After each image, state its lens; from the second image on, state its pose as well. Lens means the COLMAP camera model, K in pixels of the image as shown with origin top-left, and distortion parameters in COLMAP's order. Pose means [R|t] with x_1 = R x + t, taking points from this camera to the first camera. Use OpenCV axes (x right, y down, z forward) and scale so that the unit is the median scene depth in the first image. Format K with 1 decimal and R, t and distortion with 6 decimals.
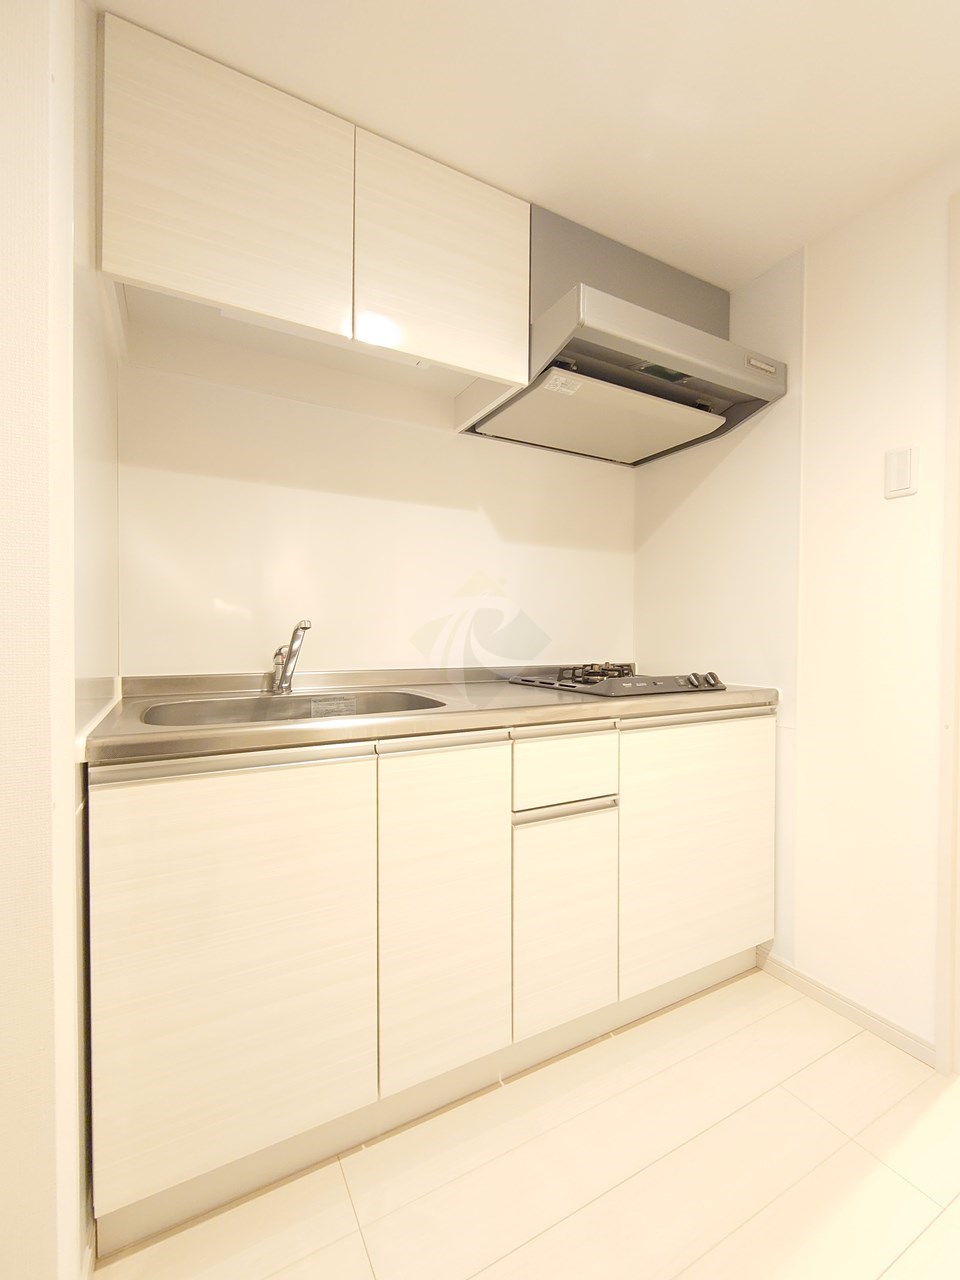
lens RADIAL K [[552.0, 0, 480.7], [0, 552.0, 638.9], [0, 0, 1]] dist [-0.000038, -0.002168]
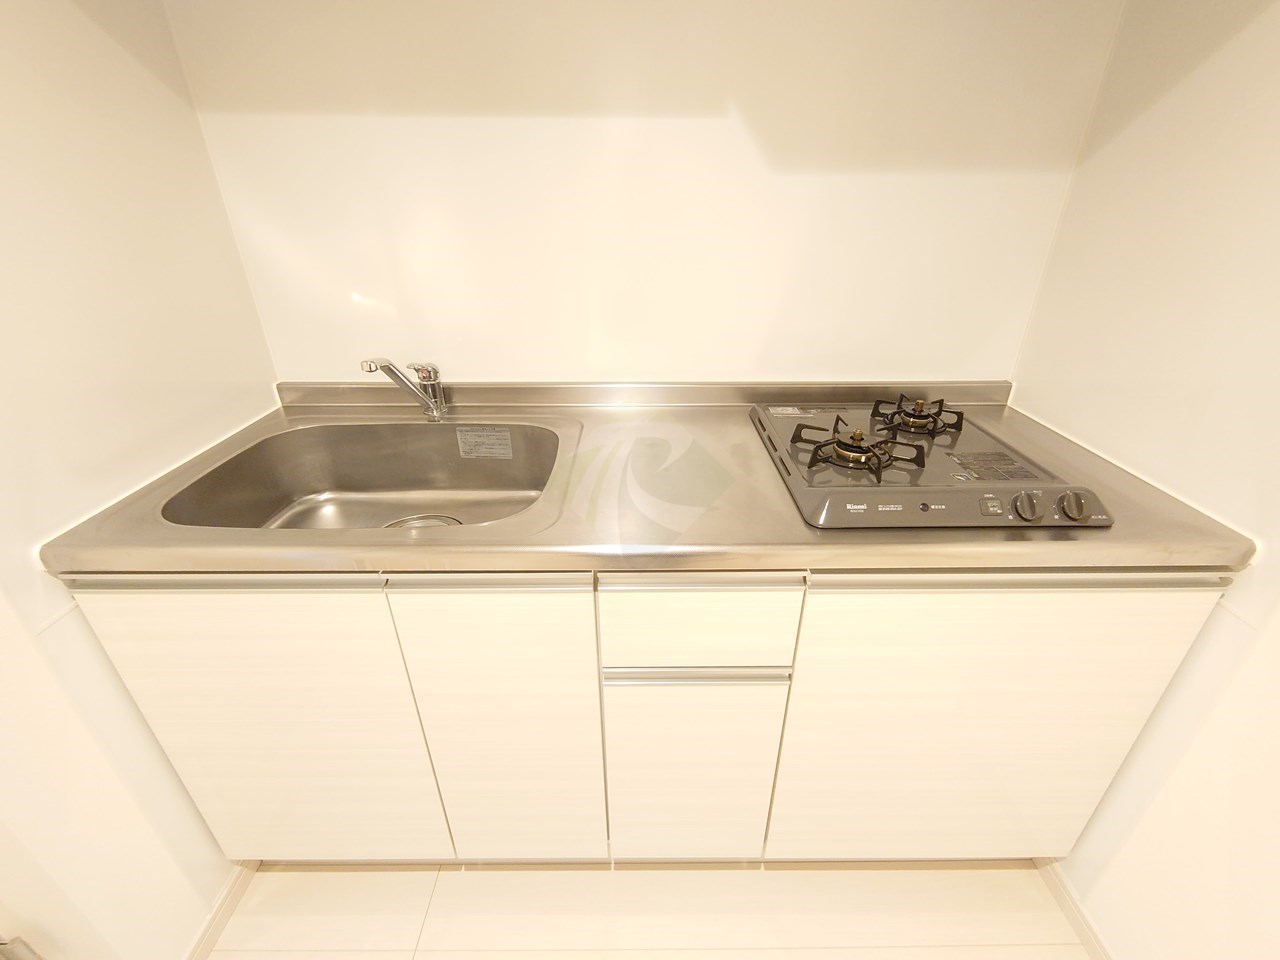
lens RADIAL K [[552.0, 0, 640.9], [0, 552.0, 478.7], [0, 0, 1]] dist [-0.000038, -0.002168]
pose [[0.881230, 0.209451, -0.423750, 0.293037], [-0.000407, 0.896805, 0.442426, -0.183784], [0.472687, -0.389707, 0.790377, 0.450664]]
